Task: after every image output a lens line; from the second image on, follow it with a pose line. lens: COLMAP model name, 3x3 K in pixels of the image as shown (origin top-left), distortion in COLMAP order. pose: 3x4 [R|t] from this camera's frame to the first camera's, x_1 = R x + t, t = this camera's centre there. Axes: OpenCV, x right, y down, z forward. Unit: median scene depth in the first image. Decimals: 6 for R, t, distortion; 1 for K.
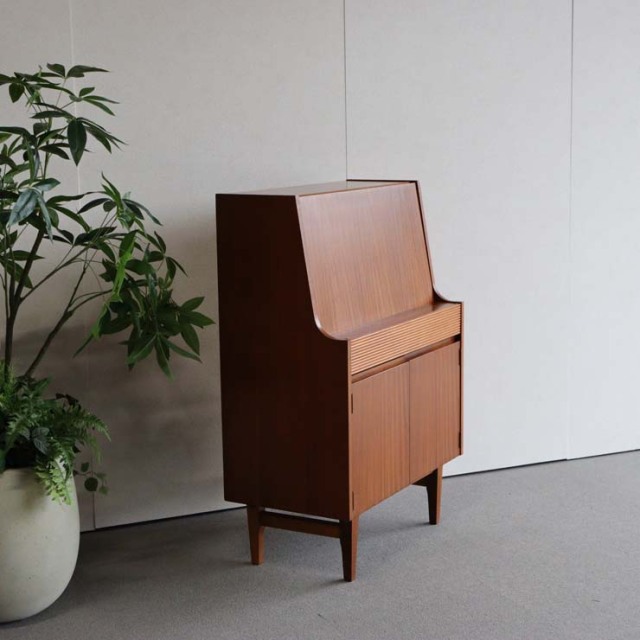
lens RADIAL K [[1251.9, 0, 319.6], [0, 1251.9, 322.8], [0, 0, 1]] dist [0.015612, 0.000000]
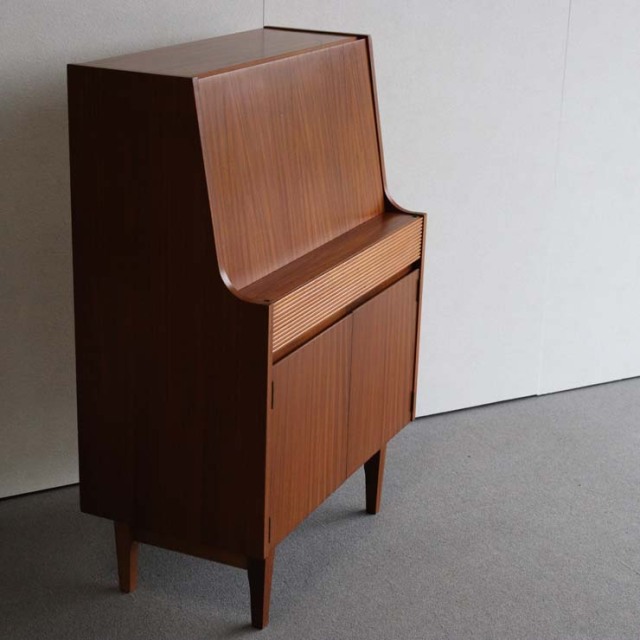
lens RADIAL K [[1344.4, 0, 322.8], [0, 1344.4, 319.7], [0, 0, 1]] dist [0.082021, 0.000000]
pose [[0.995663, 0.017353, 0.091400, -0.012595], [-0.031725, 0.986892, 0.158234, -0.082008], [-0.087456, -0.160447, 0.983162, 0.268314]]
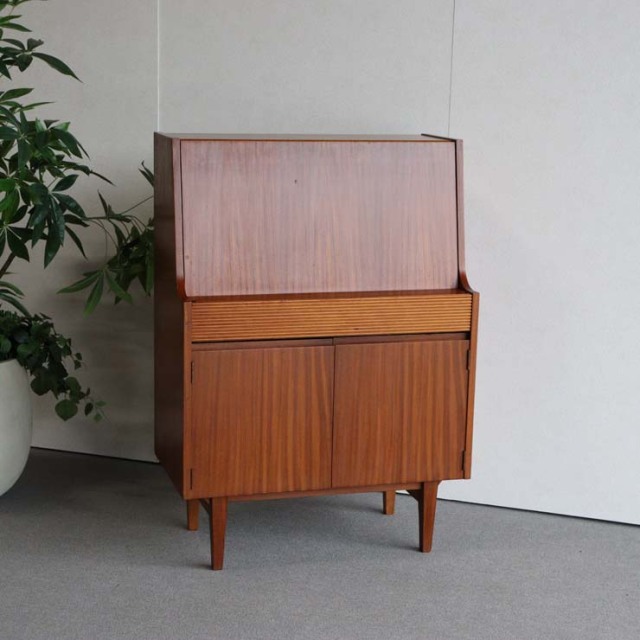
lens RADIAL K [[1344.4, 0, 320.1], [0, 1344.4, 319.8], [0, 0, 1]] dist [0.082021, 0.000000]
pose [[0.728961, 0.163383, -0.664772, 0.670532], [-0.144939, 0.985921, 0.083379, -0.061919], [0.669036, 0.035571, 0.742378, 0.306892]]
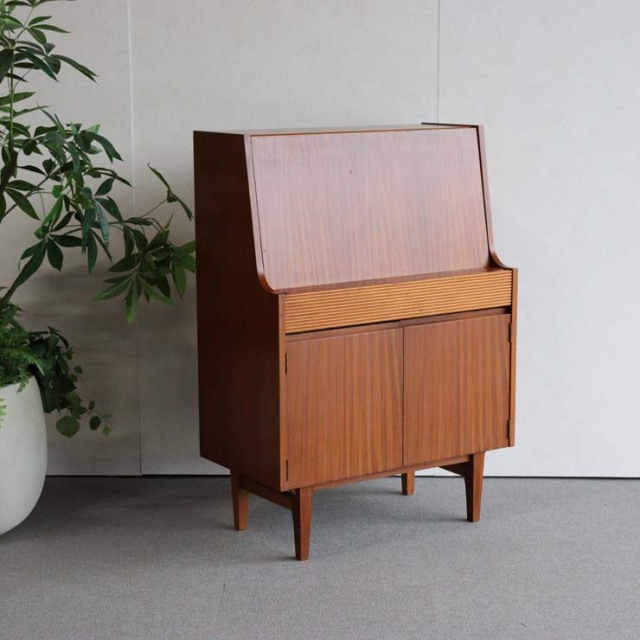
lens RADIAL K [[1450.5, 0, 319.0], [0, 1450.5, 316.6], [0, 0, 1]] dist [0.107064, 0.000000]
pose [[0.896971, 0.086311, -0.433581, 0.460609], [-0.079944, 0.996255, 0.032935, -0.006381], [0.434800, 0.005121, 0.900512, 0.048192]]
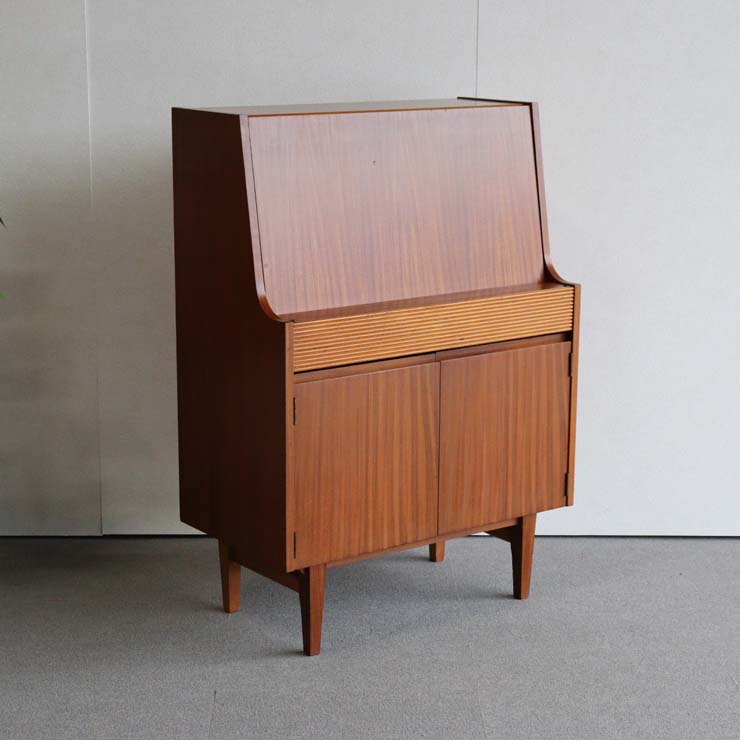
lens RADIAL K [[1646.3, 0, 369.7], [0, 1646.3, 371.0], [0, 0, 1]] dist [0.104911, 0.000000]
pose [[0.917445, 0.106431, -0.383363, 0.386905], [-0.084236, 0.993674, 0.074278, -0.029162], [0.388844, -0.035853, 0.920606, 0.136226]]
